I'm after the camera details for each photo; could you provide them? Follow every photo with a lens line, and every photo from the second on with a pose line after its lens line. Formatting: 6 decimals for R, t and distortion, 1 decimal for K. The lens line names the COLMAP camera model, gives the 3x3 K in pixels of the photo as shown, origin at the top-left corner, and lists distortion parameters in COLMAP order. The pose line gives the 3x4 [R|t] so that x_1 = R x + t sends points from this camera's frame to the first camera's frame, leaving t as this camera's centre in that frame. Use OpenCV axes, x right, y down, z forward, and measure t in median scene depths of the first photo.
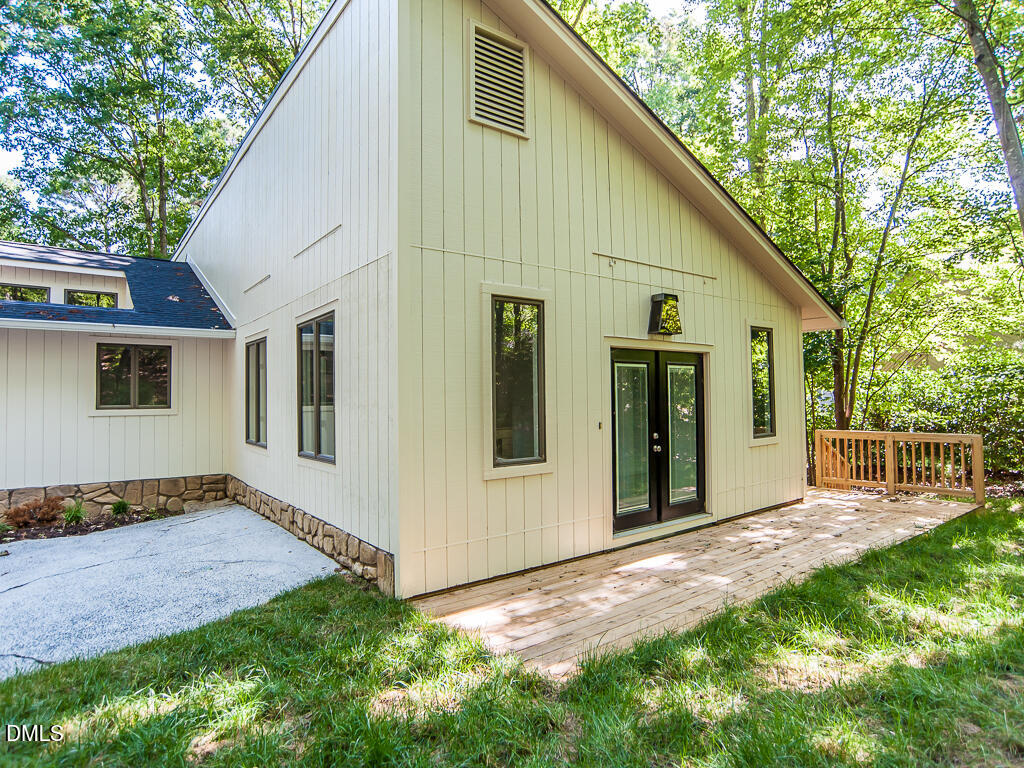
lens RADIAL K [[574.3, 0, 512.7], [0, 574.3, 378.3], [0, 0, 1]] dist [-0.088687, 0.048923]
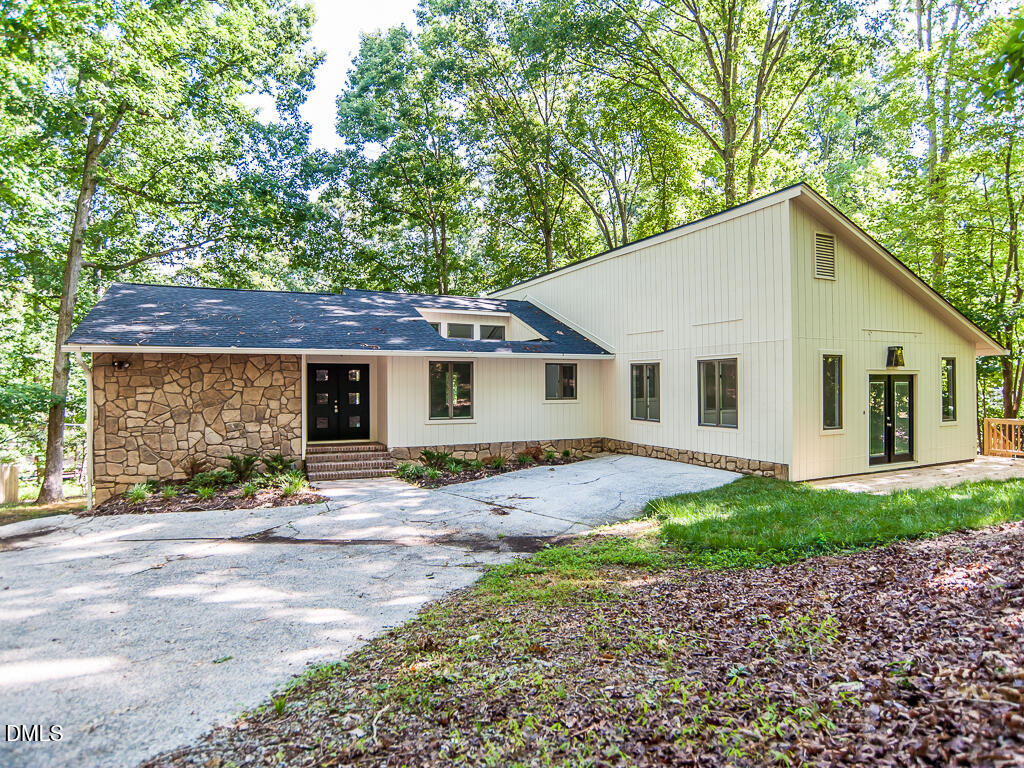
lens RADIAL K [[574.3, 0, 512.7], [0, 574.3, 378.3], [0, 0, 1]] dist [-0.088687, 0.048923]
pose [[0.975876, 0.006817, -0.218218, -0.569027], [-0.000912, 0.999631, 0.027147, -0.084100], [0.218322, -0.026293, 0.975522, -1.094456]]
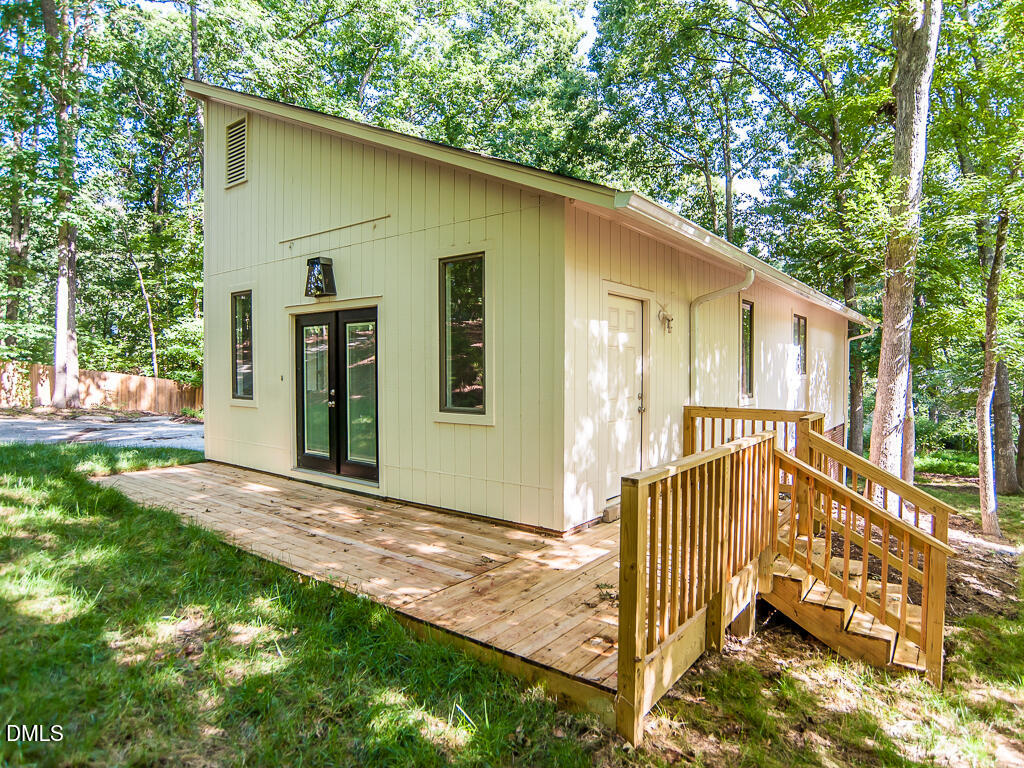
lens RADIAL K [[586.8, 0, 545.4], [0, 586.8, 379.8], [0, 0, 1]] dist [-0.090270, 0.051601]
pose [[0.296033, 0.038058, -0.954419, 1.356999], [0.027707, 0.998443, 0.048407, 0.035479], [0.954776, -0.040774, 0.294518, 1.029814]]
